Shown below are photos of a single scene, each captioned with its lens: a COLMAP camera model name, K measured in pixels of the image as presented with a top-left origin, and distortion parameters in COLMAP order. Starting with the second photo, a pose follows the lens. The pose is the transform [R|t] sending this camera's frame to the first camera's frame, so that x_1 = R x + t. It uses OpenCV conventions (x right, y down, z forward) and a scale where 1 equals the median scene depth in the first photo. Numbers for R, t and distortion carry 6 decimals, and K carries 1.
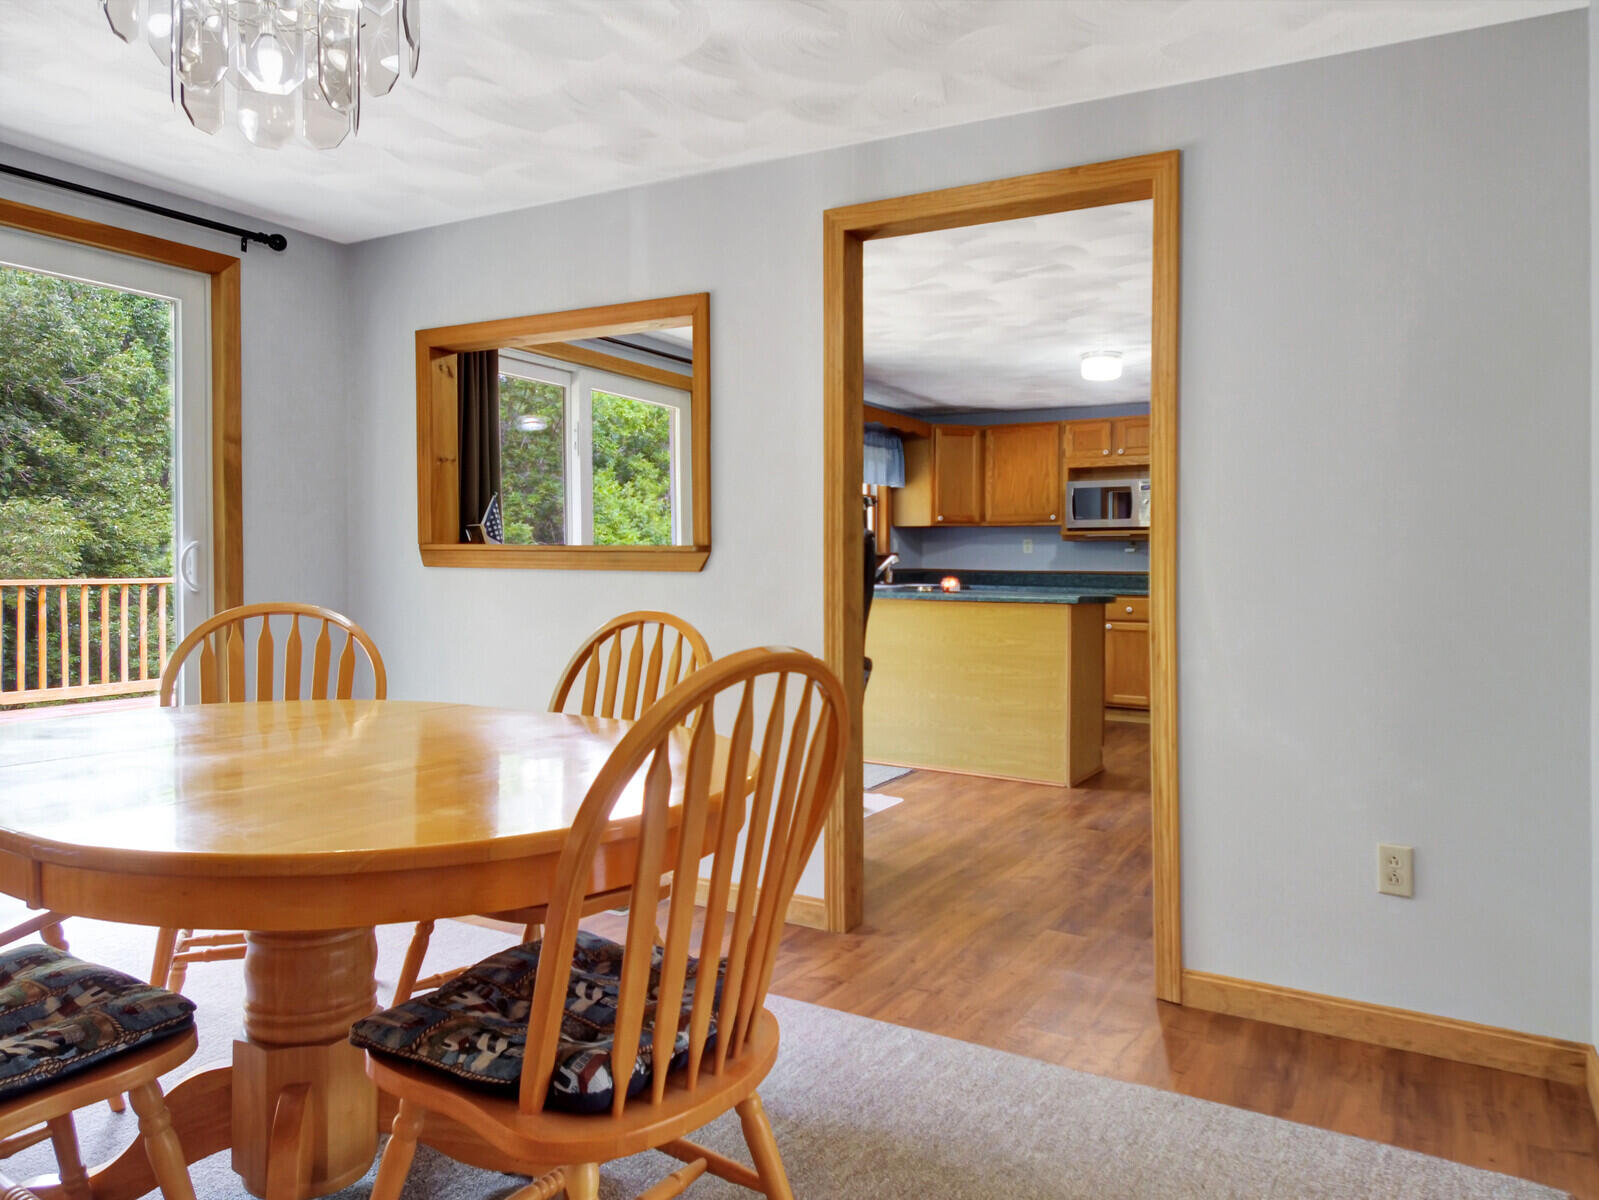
lens RADIAL K [[1074.1, 0, 799.5], [0, 1074.1, 600.0], [0, 0, 1]] dist [-0.006065, -0.003110]
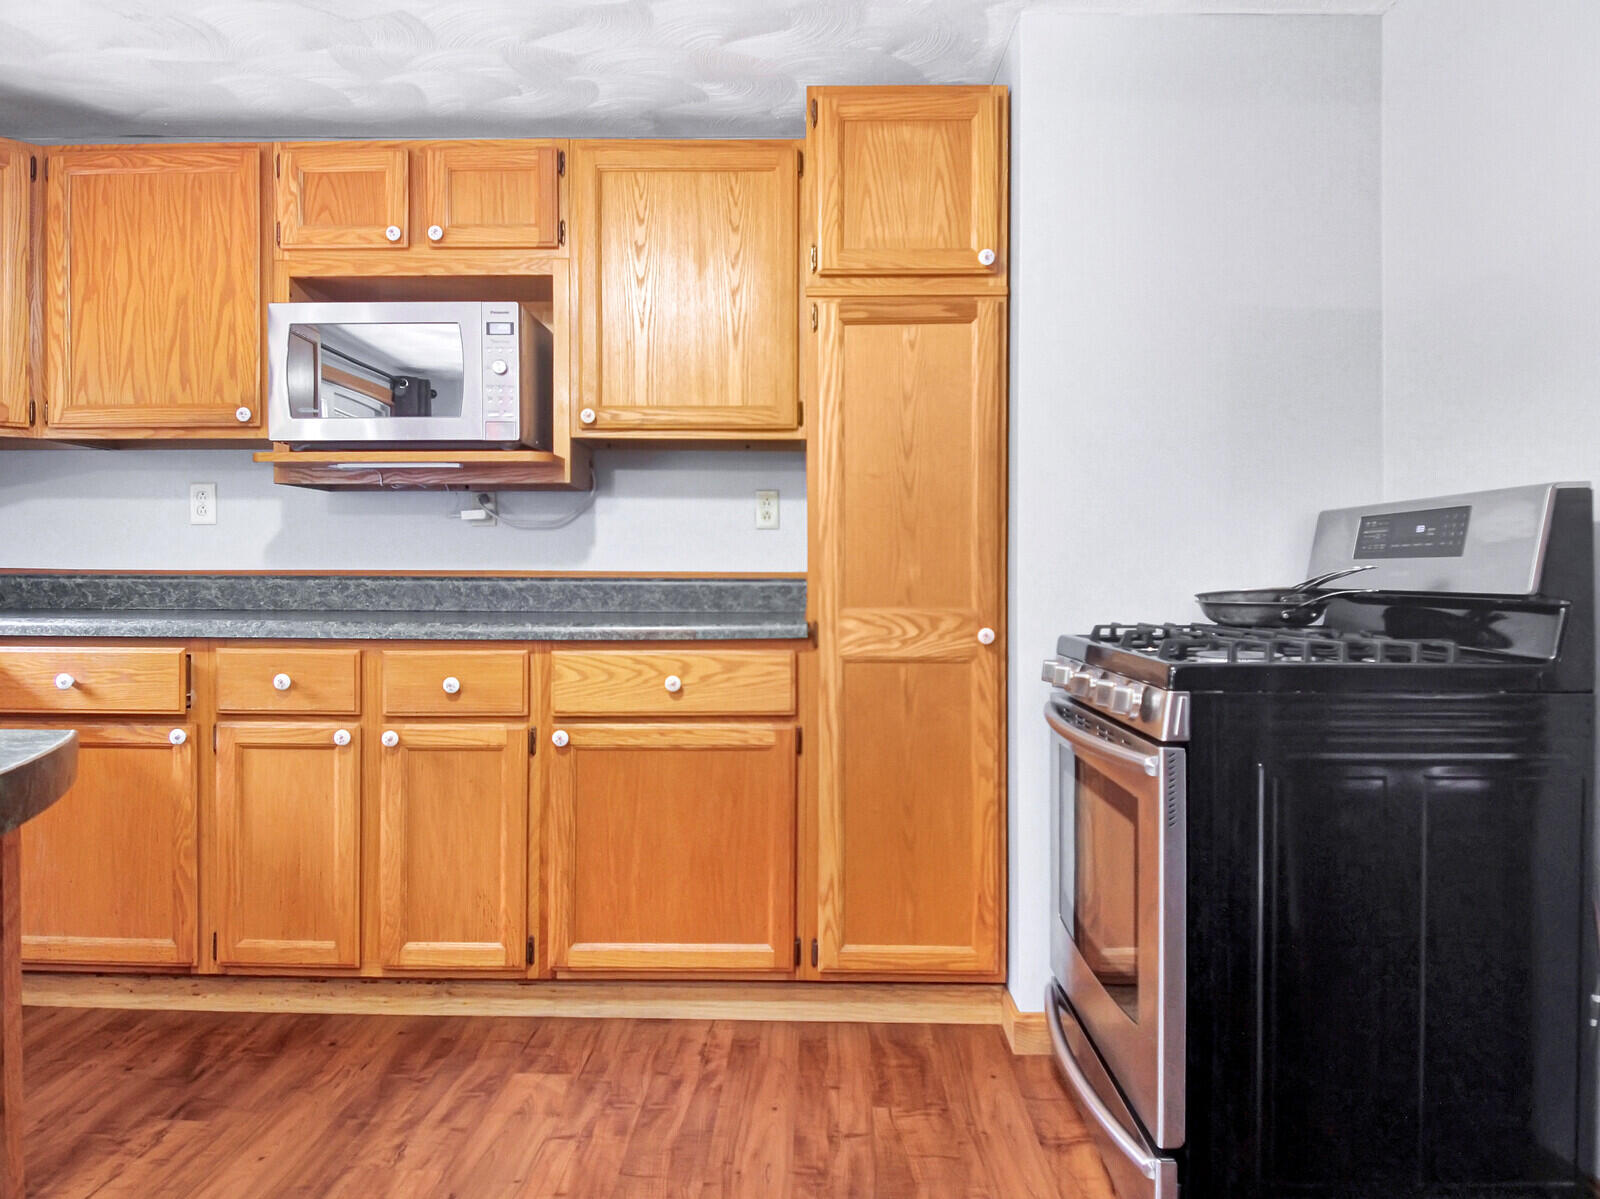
lens RADIAL K [[1116.0, 0, 798.7], [0, 1116.0, 589.0], [0, 0, 1]] dist [0.002813, -0.005154]
pose [[0.881520, -0.009986, 0.472041, 0.220000], [0.018206, 0.999752, -0.012849, -0.013062], [-0.471795, 0.019921, 0.881483, 0.593926]]
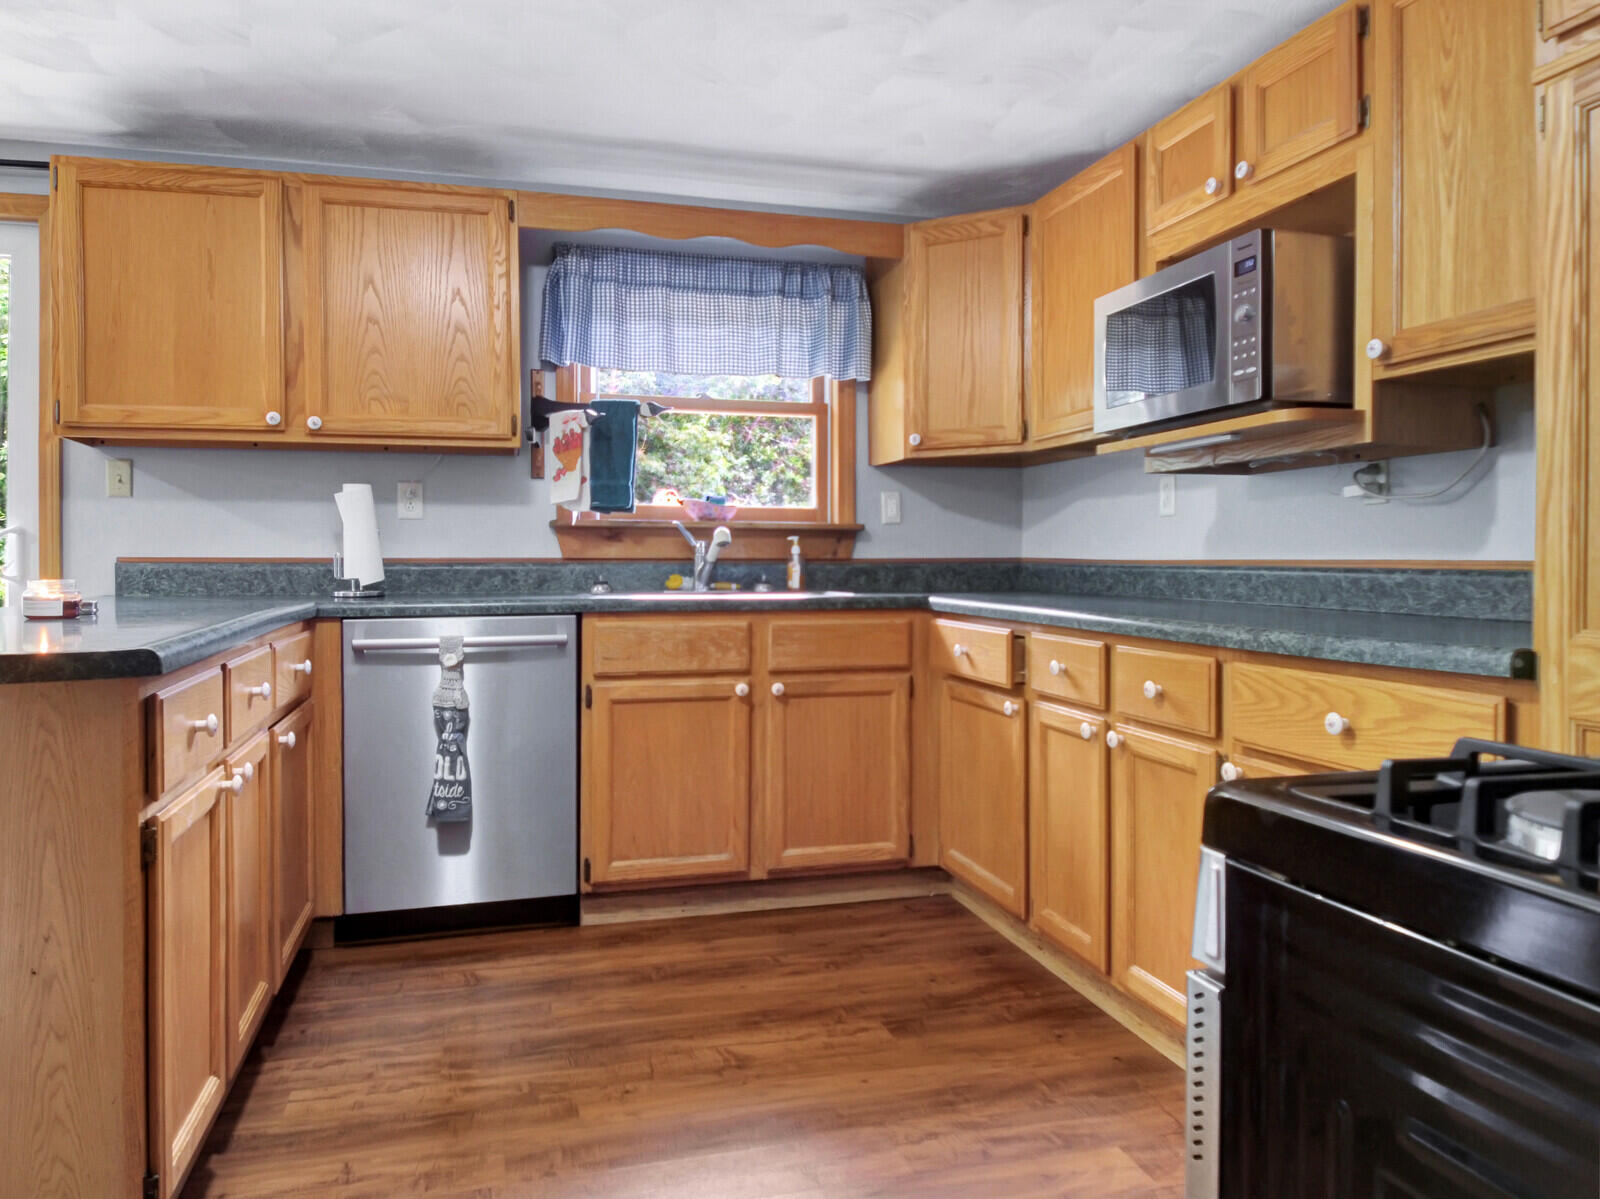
lens RADIAL K [[1120.4, 0, 801.6], [0, 1120.4, 575.3], [0, 0, 1]] dist [-0.001919, -0.001982]
pose [[0.711310, 0.006068, -0.702852, 0.416423], [-0.020207, 0.999726, -0.011818, -0.015428], [0.702587, 0.022609, 0.711238, 0.657163]]
